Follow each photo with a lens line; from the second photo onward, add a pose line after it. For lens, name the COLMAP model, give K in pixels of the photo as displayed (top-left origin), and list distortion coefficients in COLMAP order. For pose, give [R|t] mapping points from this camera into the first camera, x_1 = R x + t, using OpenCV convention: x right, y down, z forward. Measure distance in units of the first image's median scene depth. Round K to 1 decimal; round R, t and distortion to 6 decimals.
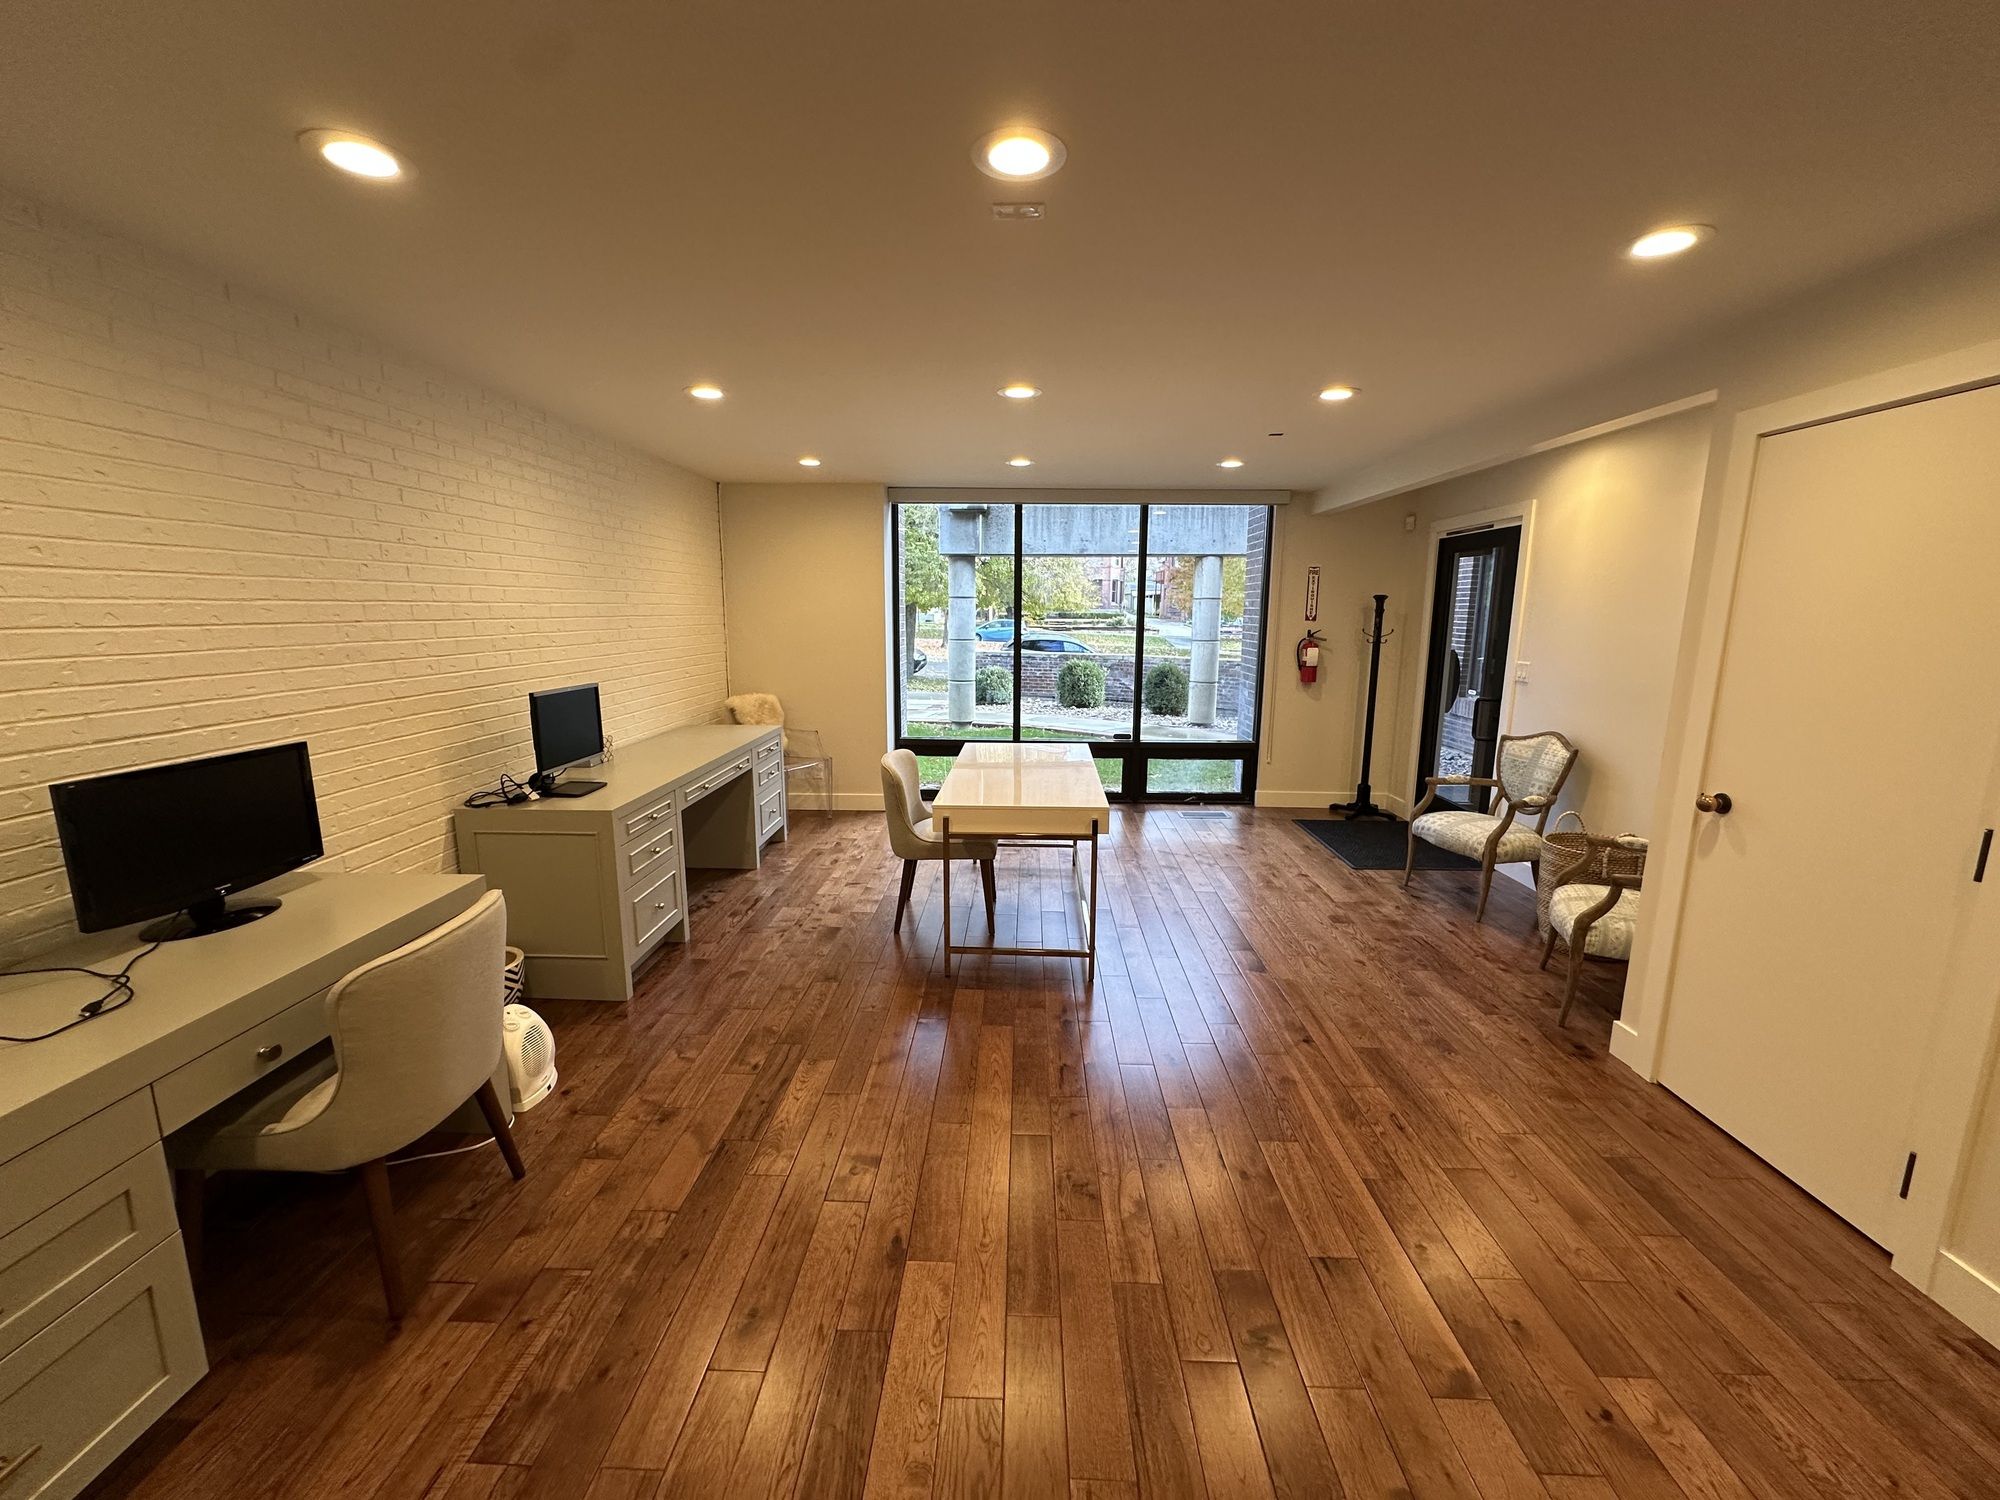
lens RADIAL K [[793.7, 0, 997.9], [0, 793.7, 750.3], [0, 0, 1]] dist [-0.007386, 0.000373]
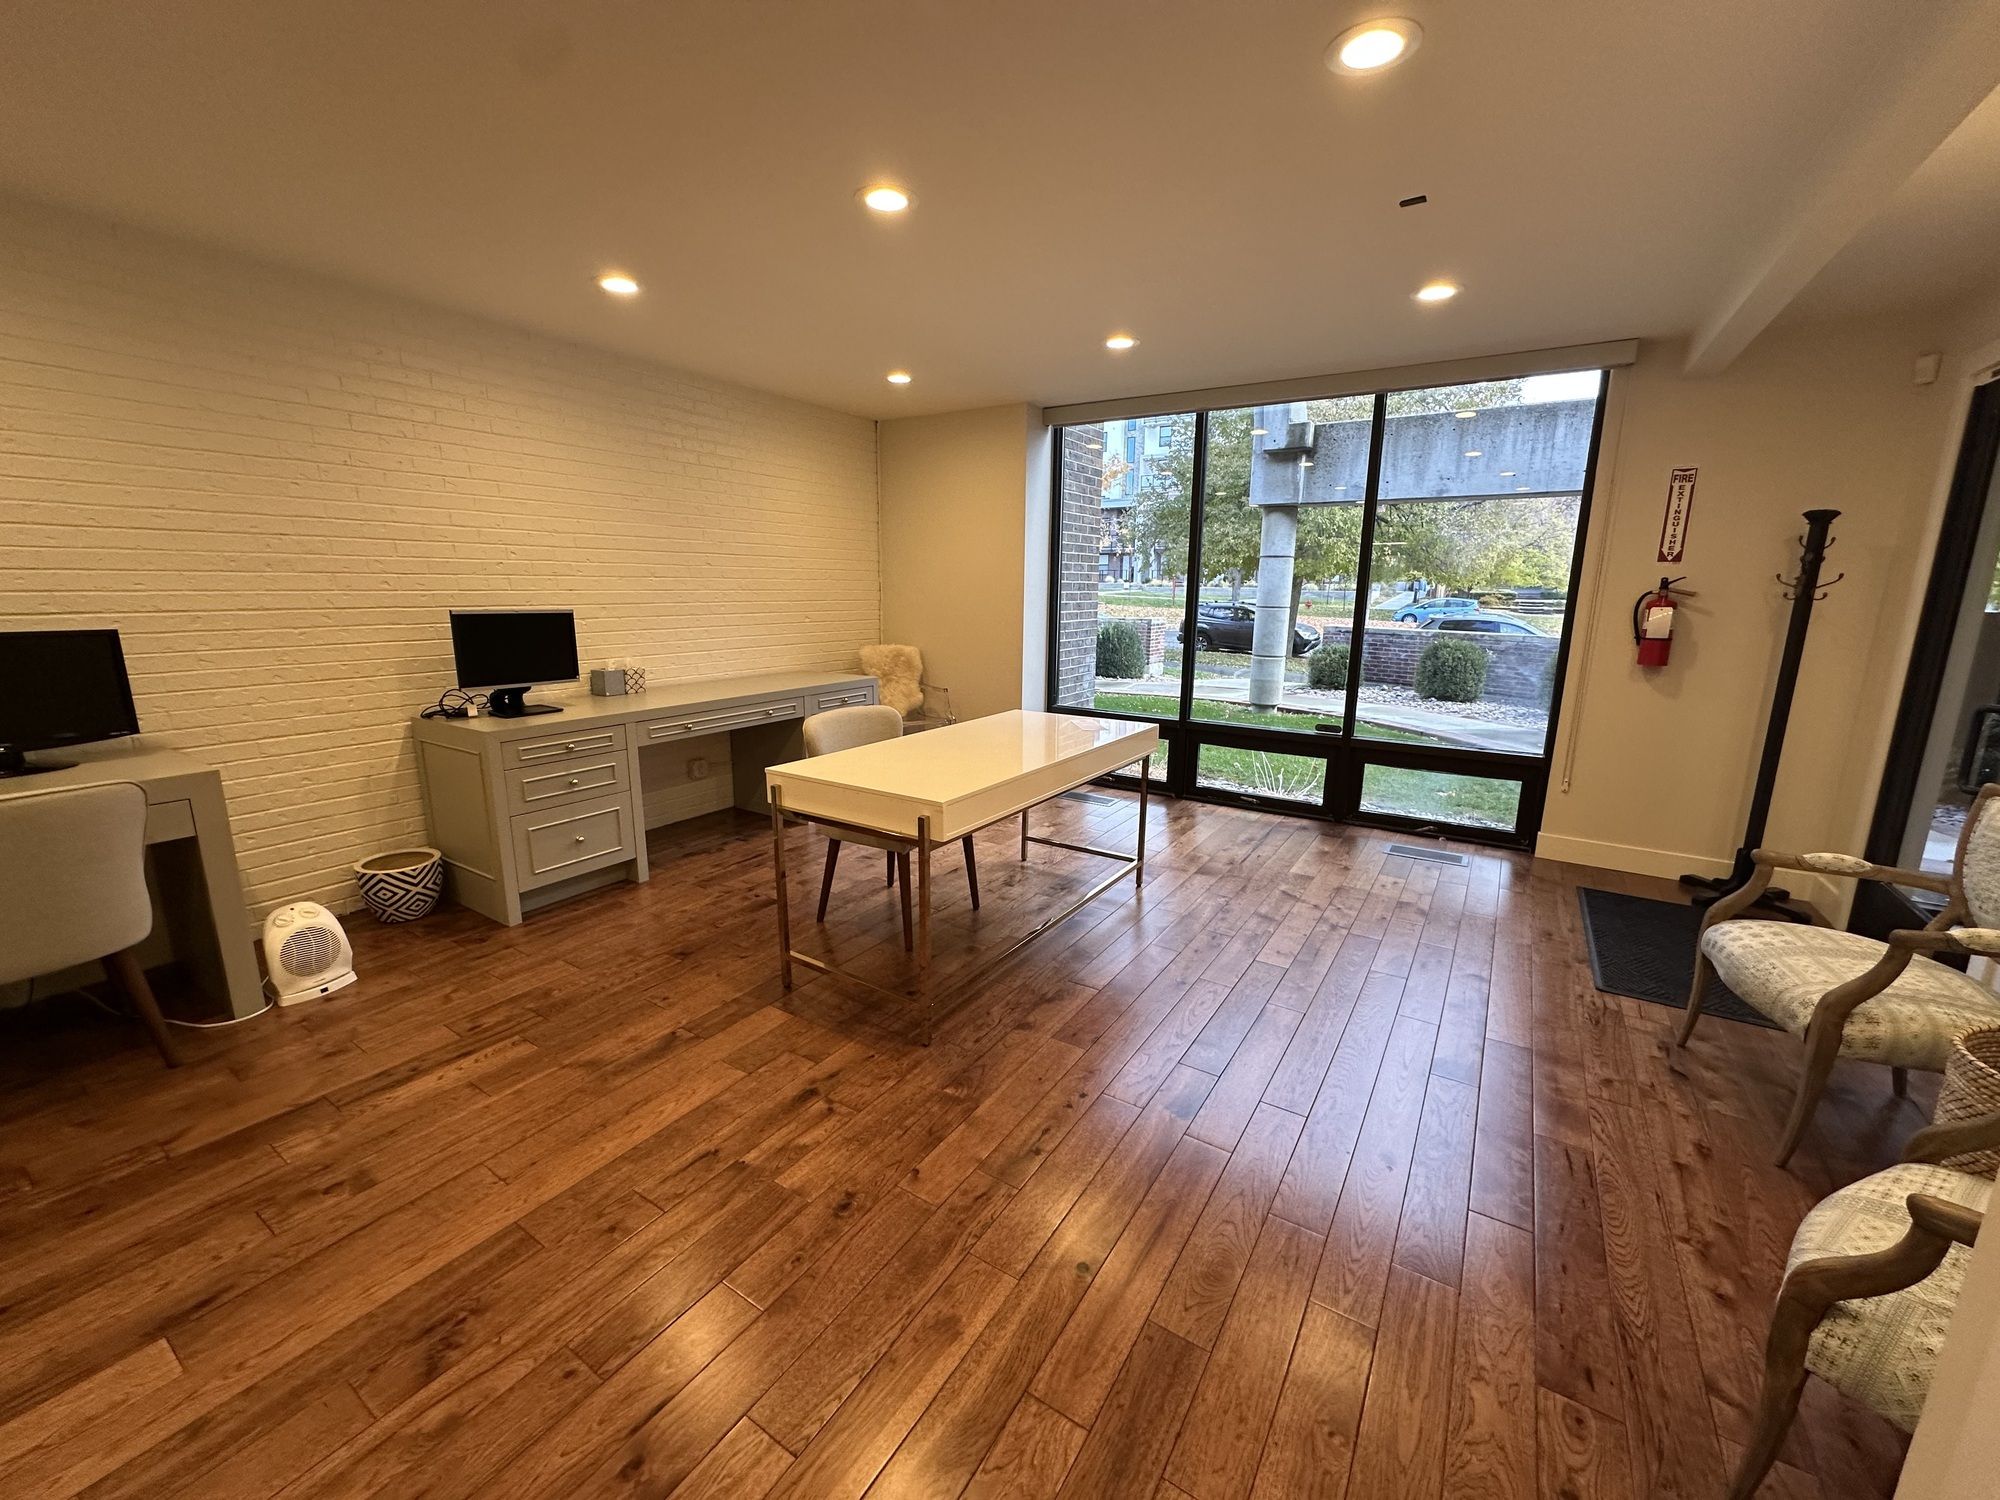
lens RADIAL K [[793.7, 0, 1000.5], [0, 793.7, 750.1], [0, 0, 1]] dist [-0.007386, 0.000373]
pose [[0.856923, 0.107001, -0.504215, 0.342464], [-0.095191, 0.994242, 0.049211, -0.006414], [0.506578, 0.005827, 0.862175, 0.295464]]
